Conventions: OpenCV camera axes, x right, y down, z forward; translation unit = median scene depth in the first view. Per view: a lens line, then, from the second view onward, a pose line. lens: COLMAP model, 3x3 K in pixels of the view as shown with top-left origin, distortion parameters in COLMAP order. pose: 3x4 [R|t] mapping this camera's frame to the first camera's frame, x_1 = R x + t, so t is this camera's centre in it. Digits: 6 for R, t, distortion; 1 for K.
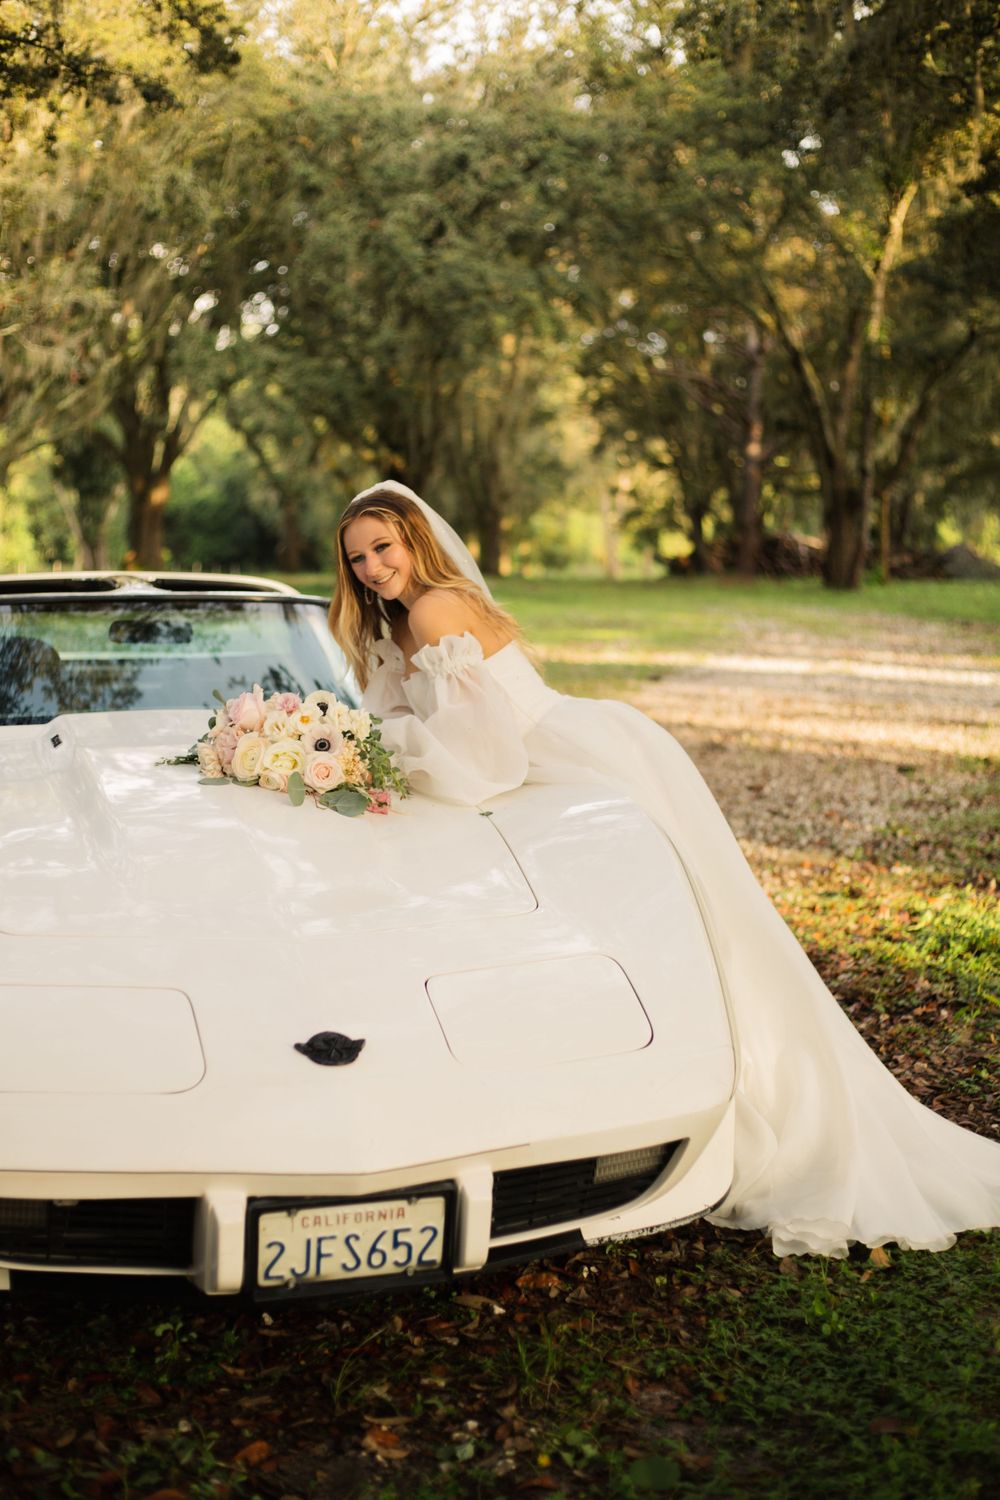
lens RADIAL K [[2022.6, 0, 500.6], [0, 2022.6, 746.5], [0, 0, 1]] dist [-0.146308, 0.000000]
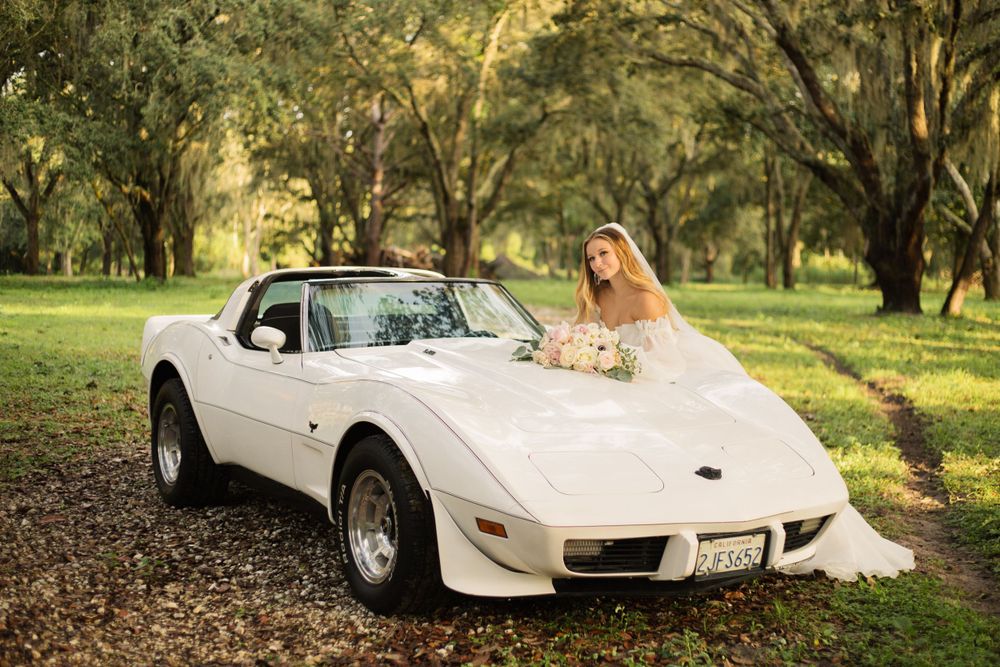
lens RADIAL K [[1432.3, 0, 500.5], [0, 1432.3, 335.5], [0, 0, 1]] dist [-0.141816, 0.000000]
pose [[0.975356, -0.001009, 0.220633, -0.479368], [0.010547, 0.999059, -0.042058, 0.042933], [-0.220383, 0.043349, 0.974450, -0.377151]]
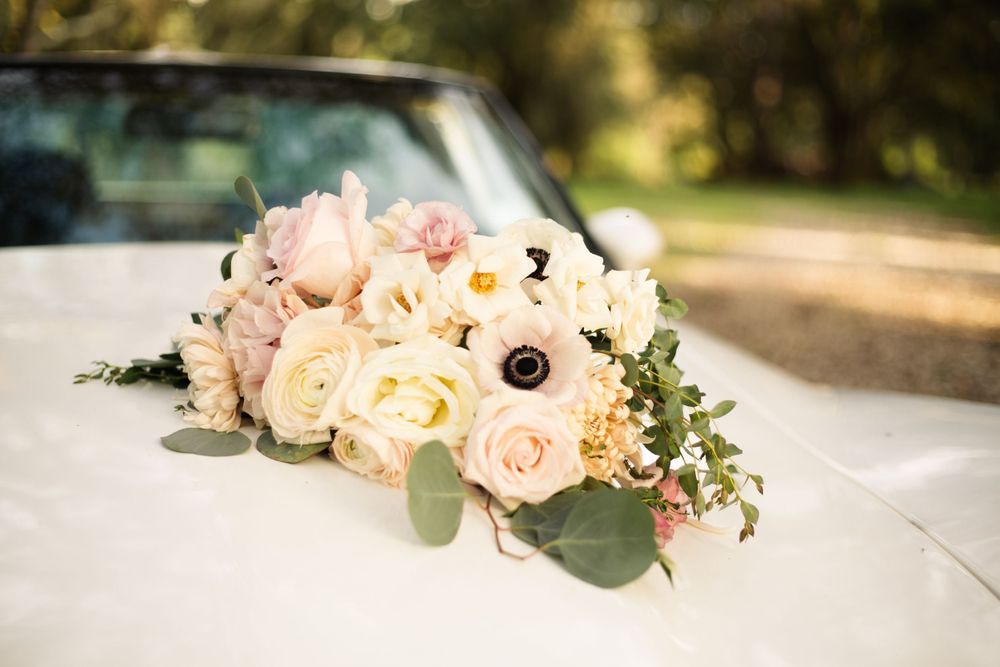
lens RADIAL K [[1432.3, 0, 498.9], [0, 1432.3, 332.3], [0, 0, 1]] dist [-0.141816, 0.000000]
pose [[0.997772, 0.044345, -0.049853, -0.073855], [-0.043079, 0.998728, 0.026200, -0.010543], [0.050952, -0.023994, 0.998413, 0.704965]]
